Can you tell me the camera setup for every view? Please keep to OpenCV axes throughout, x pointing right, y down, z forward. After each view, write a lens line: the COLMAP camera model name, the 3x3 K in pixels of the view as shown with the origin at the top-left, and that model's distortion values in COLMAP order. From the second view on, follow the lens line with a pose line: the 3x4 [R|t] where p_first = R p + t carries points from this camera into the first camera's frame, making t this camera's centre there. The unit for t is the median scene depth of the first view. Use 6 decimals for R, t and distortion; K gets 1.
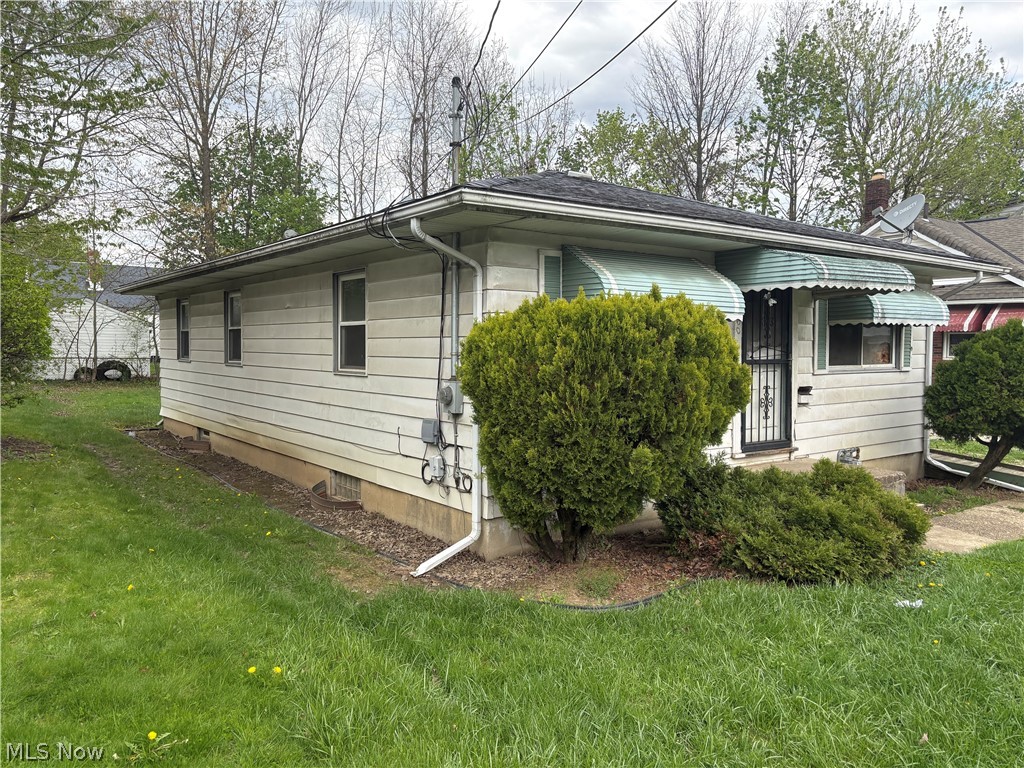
lens RADIAL K [[782.4, 0, 510.8], [0, 782.4, 383.5], [0, 0, 1]] dist [0.030284, -0.038868]
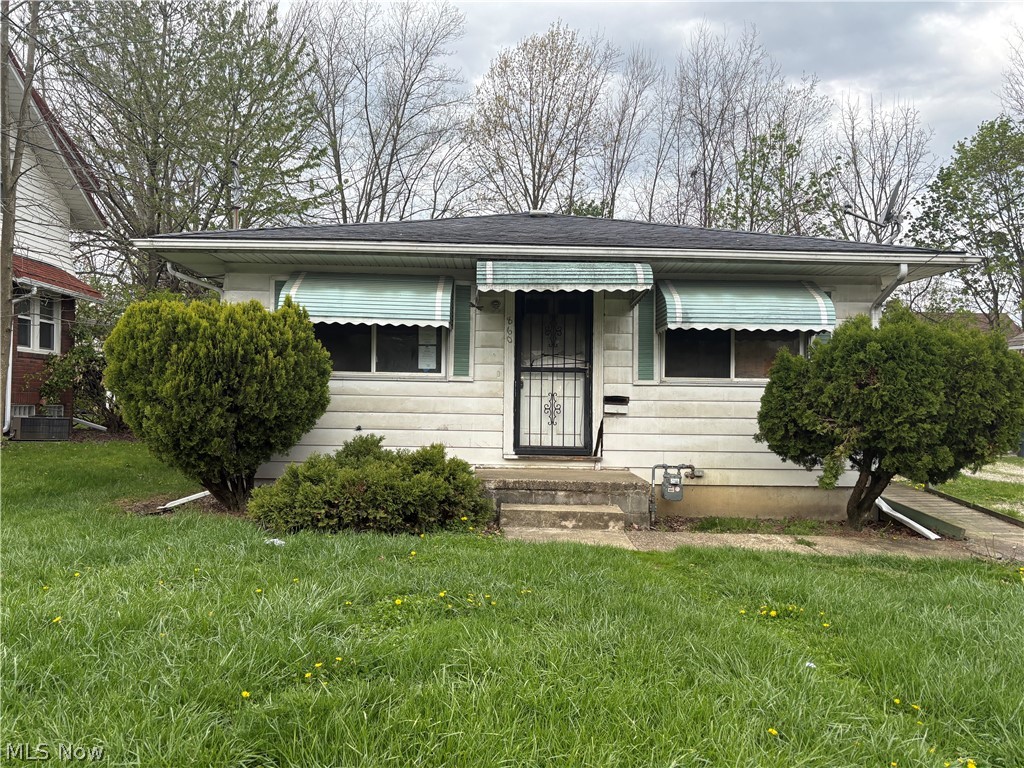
lens RADIAL K [[782.4, 0, 509.8], [0, 782.4, 383.3], [0, 0, 1]] dist [0.030284, -0.038868]
pose [[0.829524, -0.008737, -0.558402, 0.849923], [-0.037143, 0.996801, -0.070772, 0.064870], [0.557234, 0.079448, 0.826546, 0.118403]]
